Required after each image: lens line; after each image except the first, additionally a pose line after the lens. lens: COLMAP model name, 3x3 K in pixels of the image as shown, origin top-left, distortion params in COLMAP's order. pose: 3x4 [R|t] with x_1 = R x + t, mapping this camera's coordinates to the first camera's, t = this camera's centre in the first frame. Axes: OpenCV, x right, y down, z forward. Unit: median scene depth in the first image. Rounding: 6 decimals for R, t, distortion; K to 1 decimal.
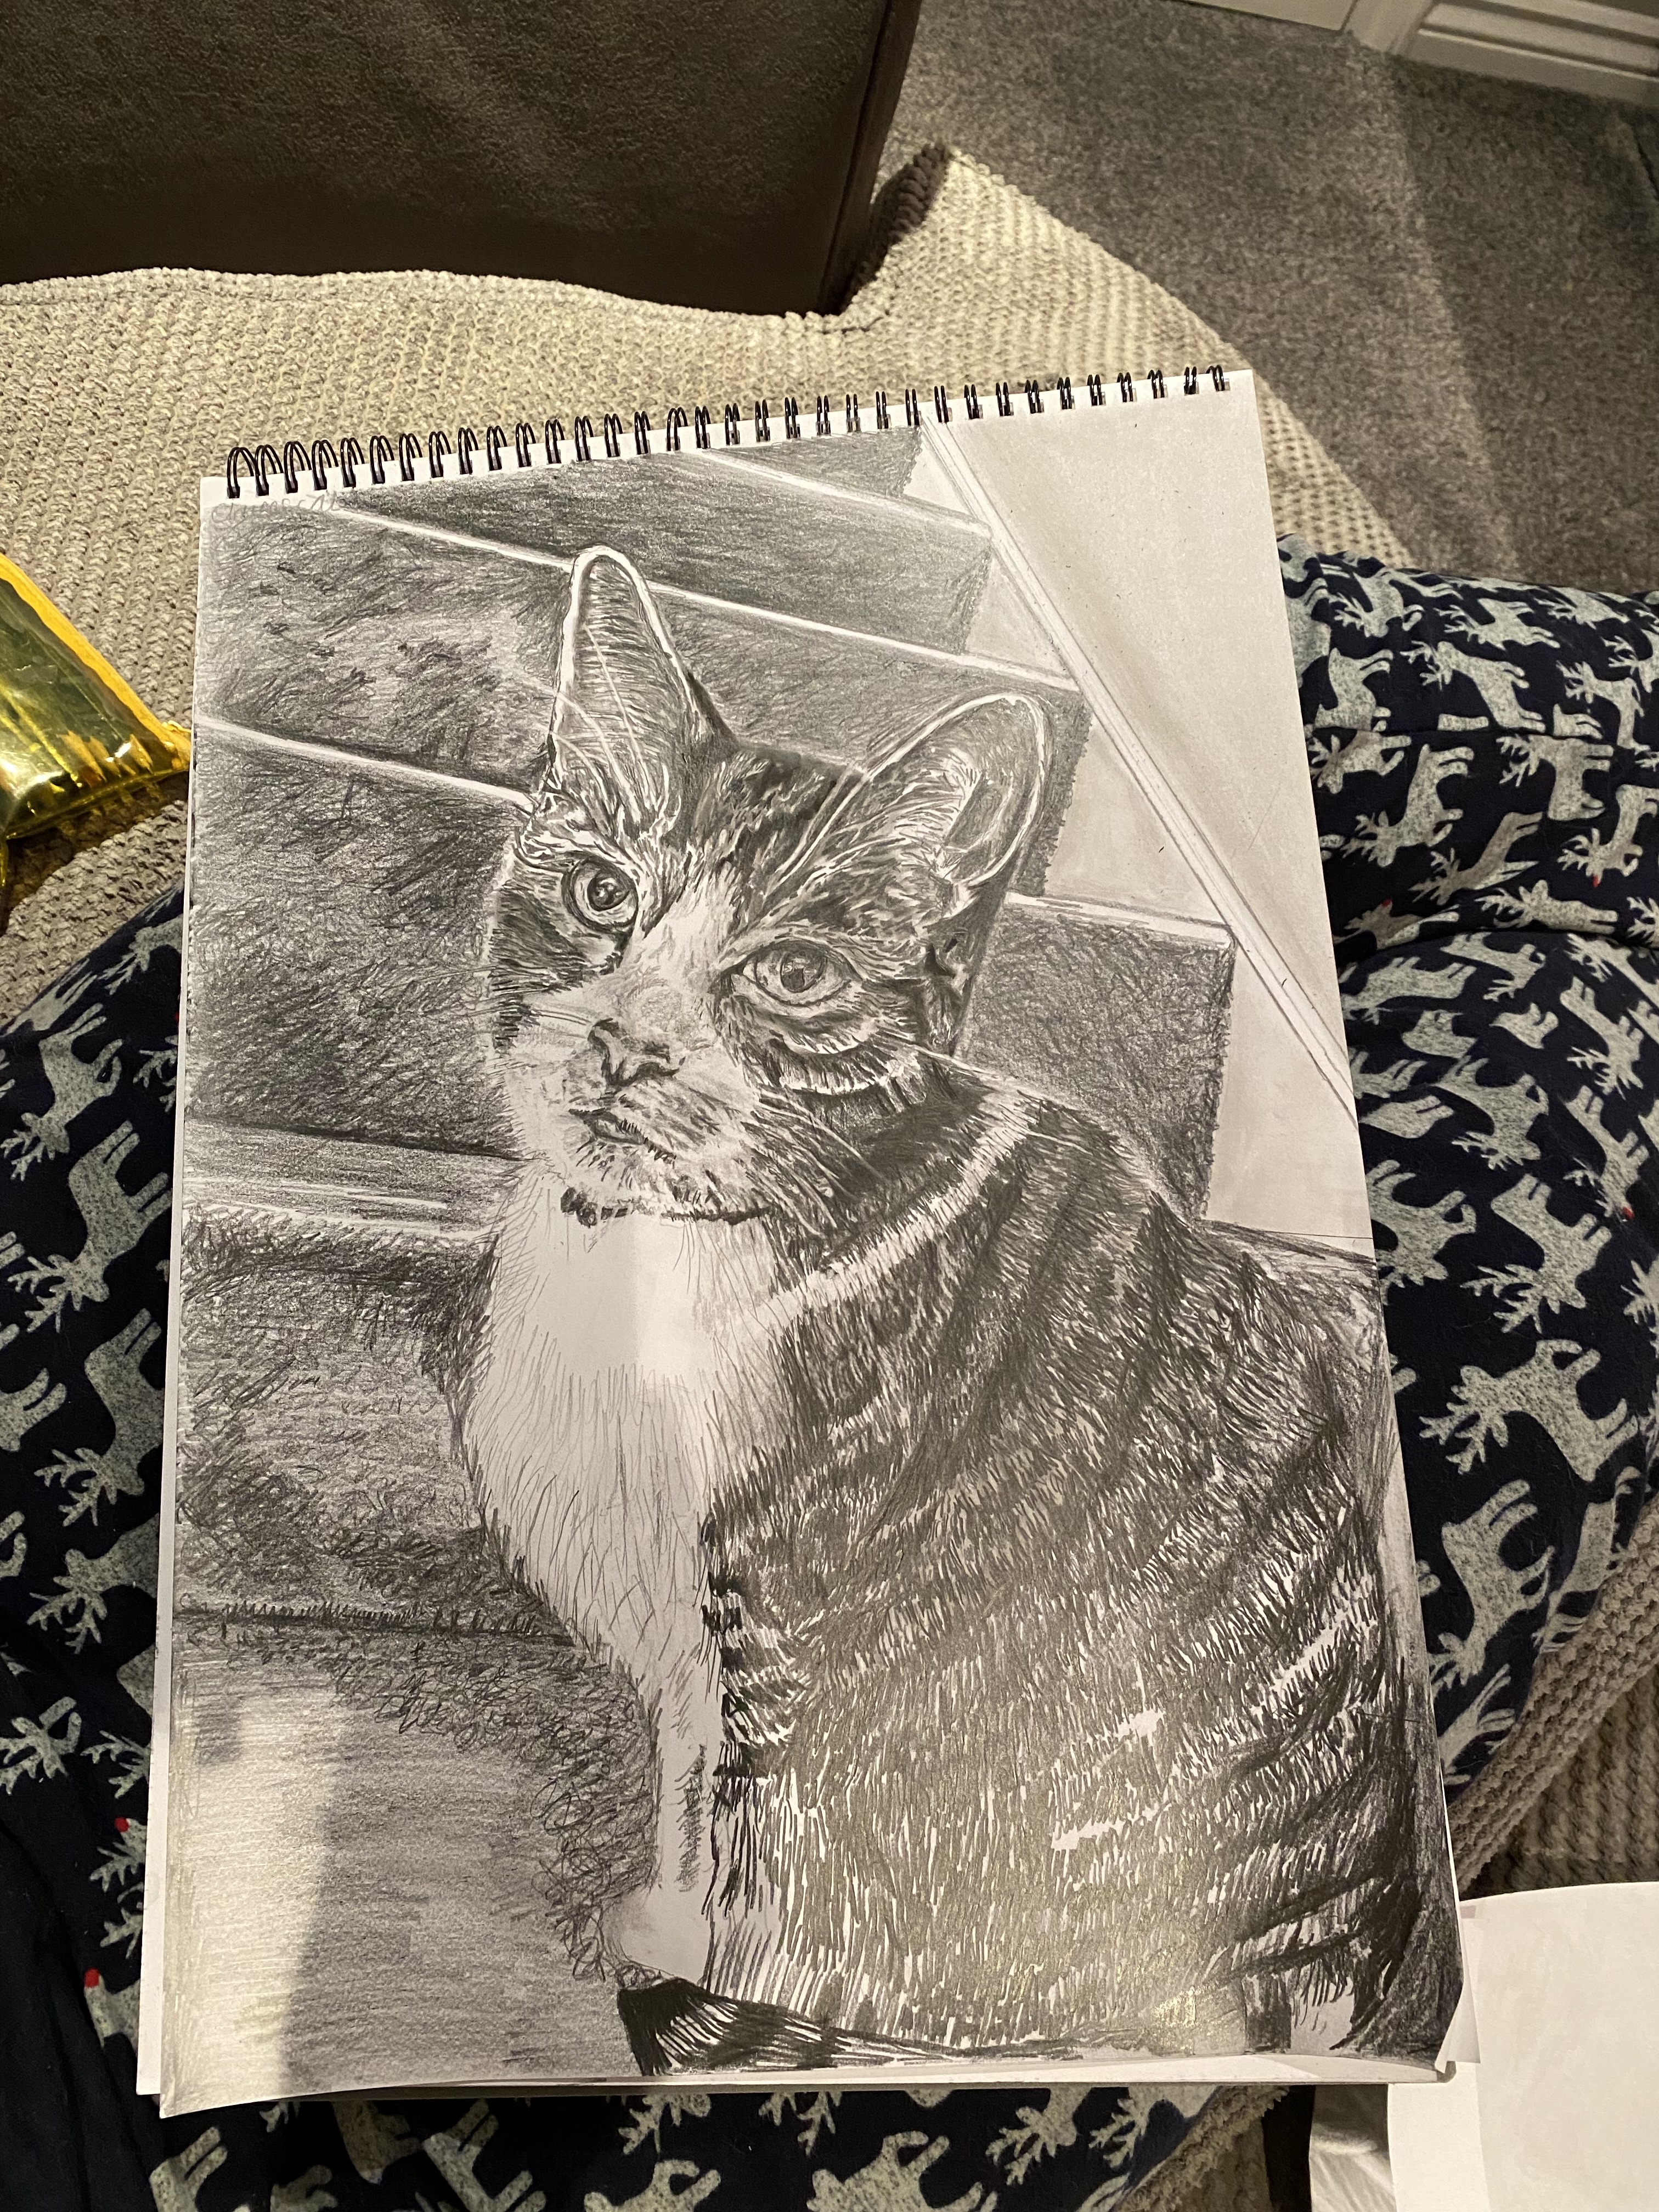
lens RADIAL K [[1689.4, 0, 878.1], [0, 1689.4, 1128.1], [0, 0, 1]] dist [-0.011147, -0.062936]
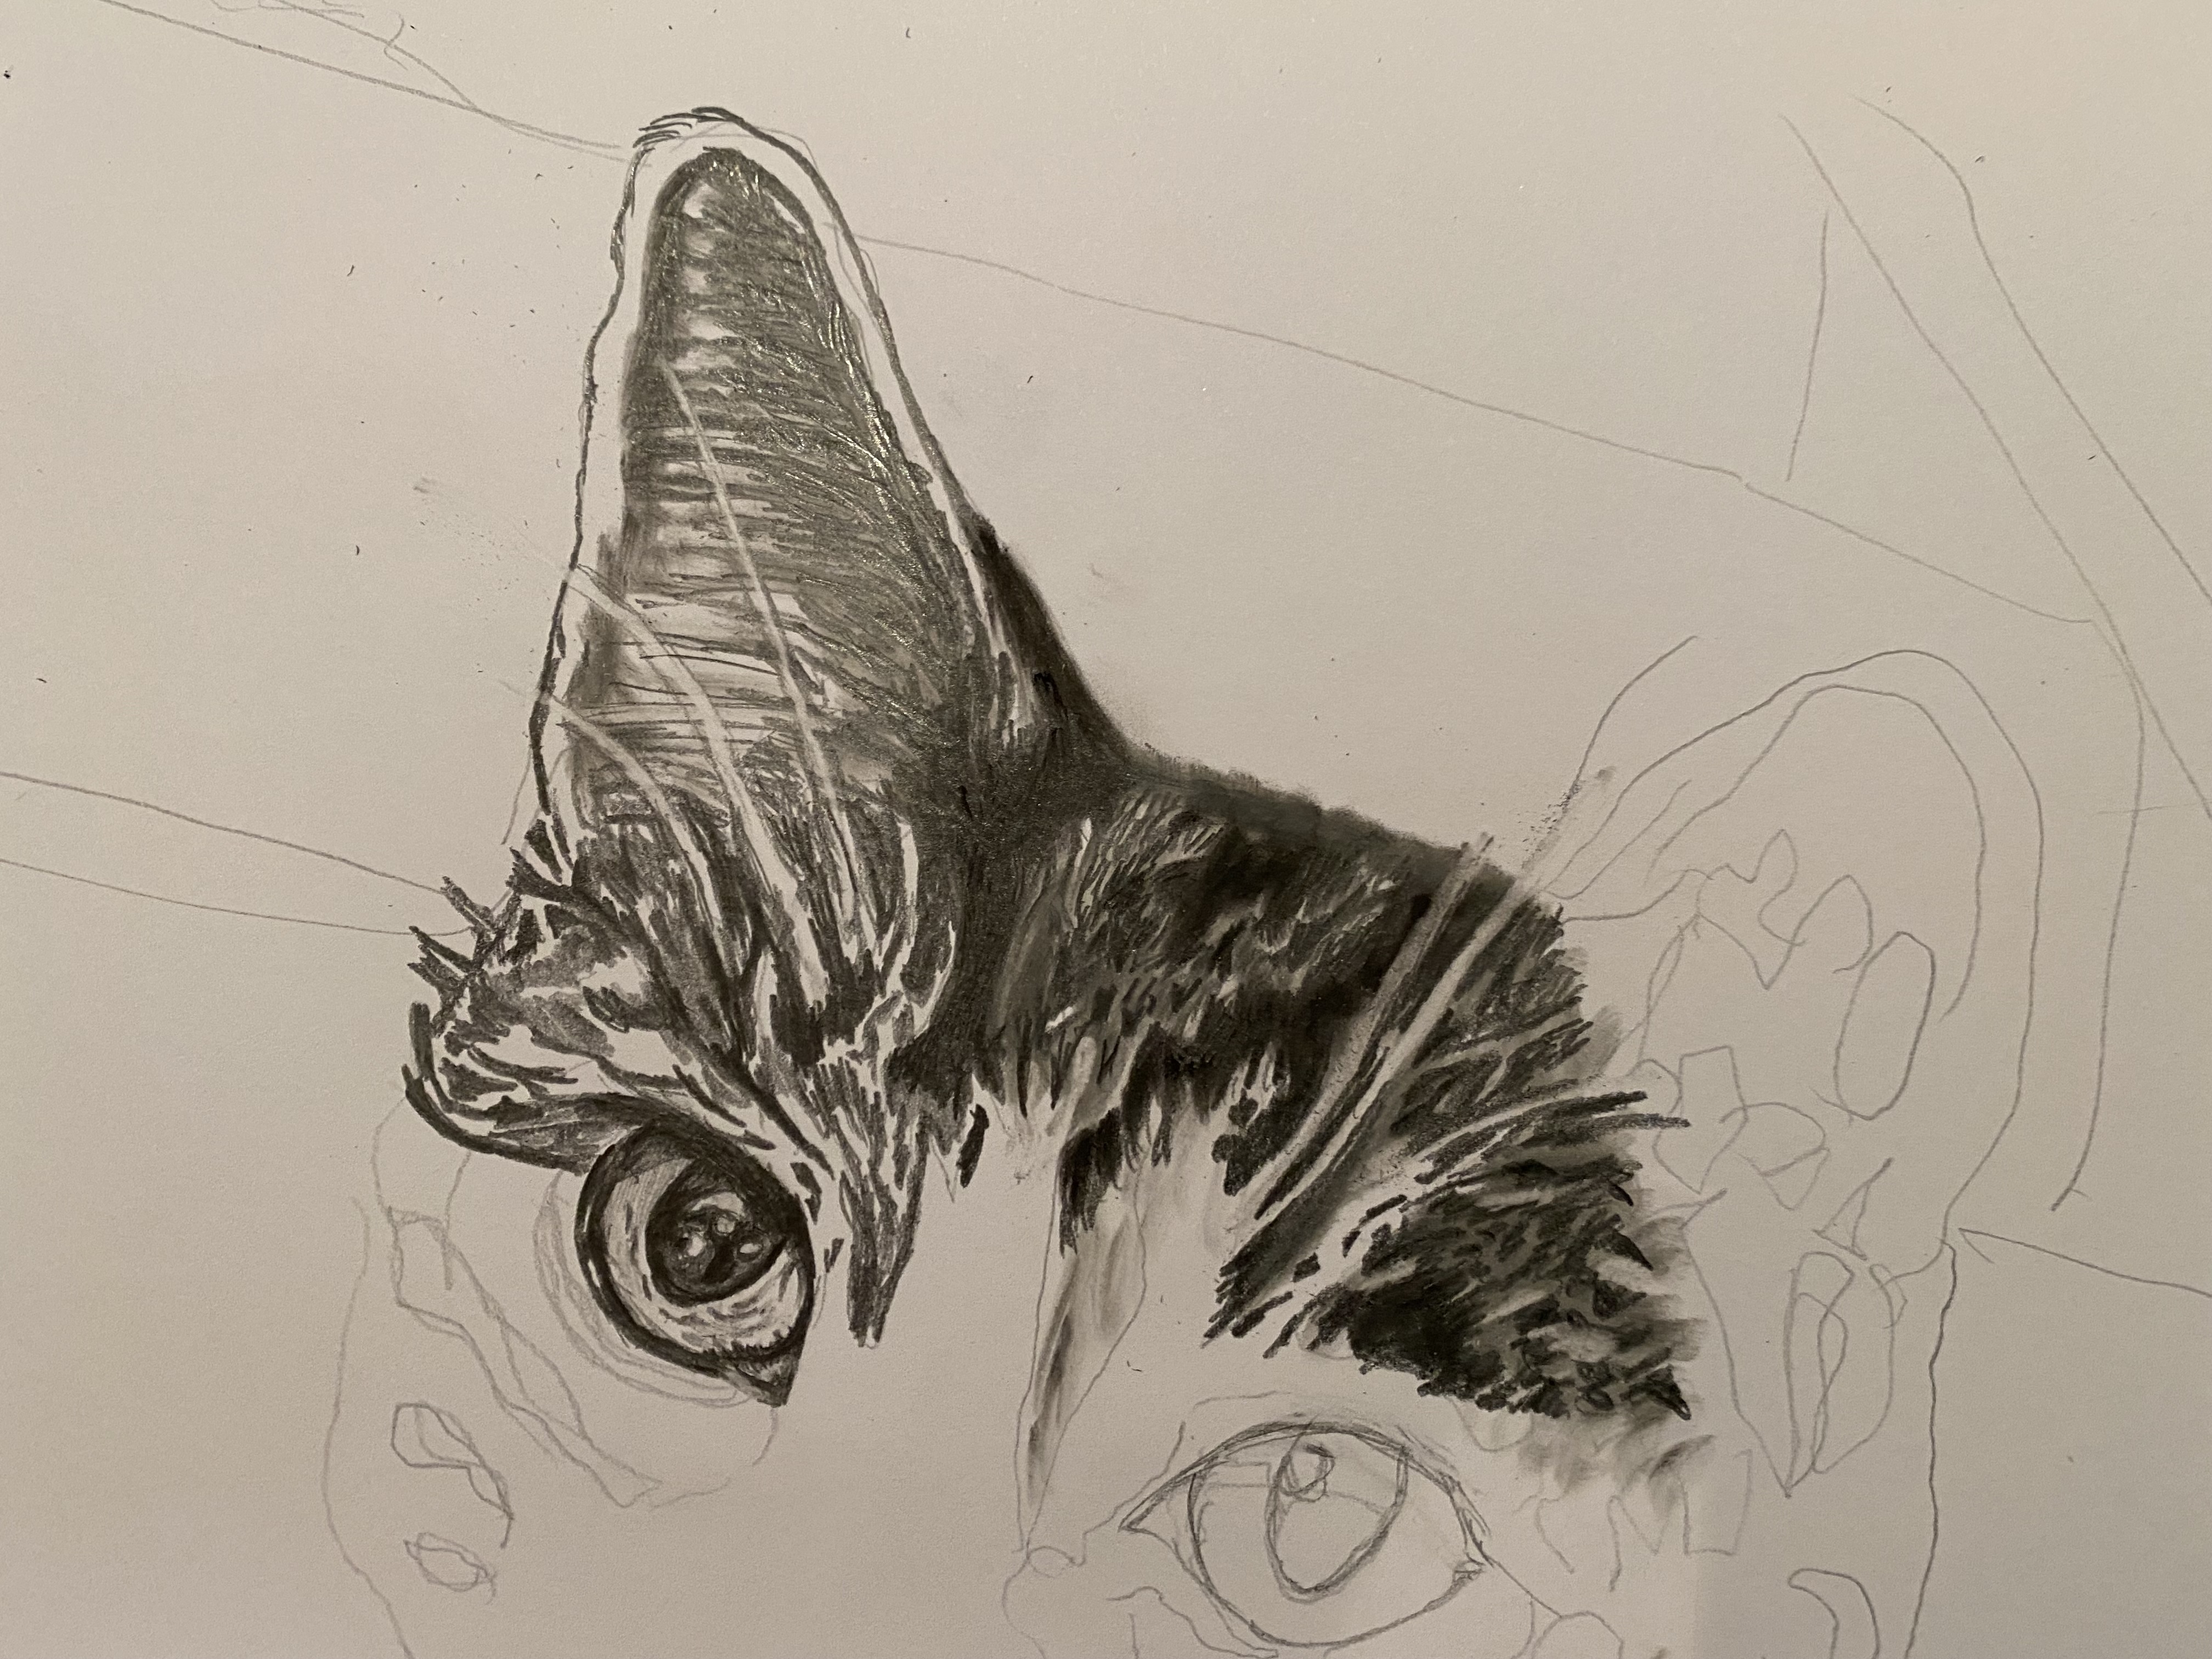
lens RADIAL K [[1689.4, 0, 1107.7], [0, 1689.4, 827.9], [0, 0, 1]] dist [-0.011147, -0.062936]
pose [[0.990941, 0.038792, 0.128570, -0.130441], [-0.041696, 0.998931, 0.019973, -0.223073], [-0.127657, -0.025153, 0.991499, 0.678907]]
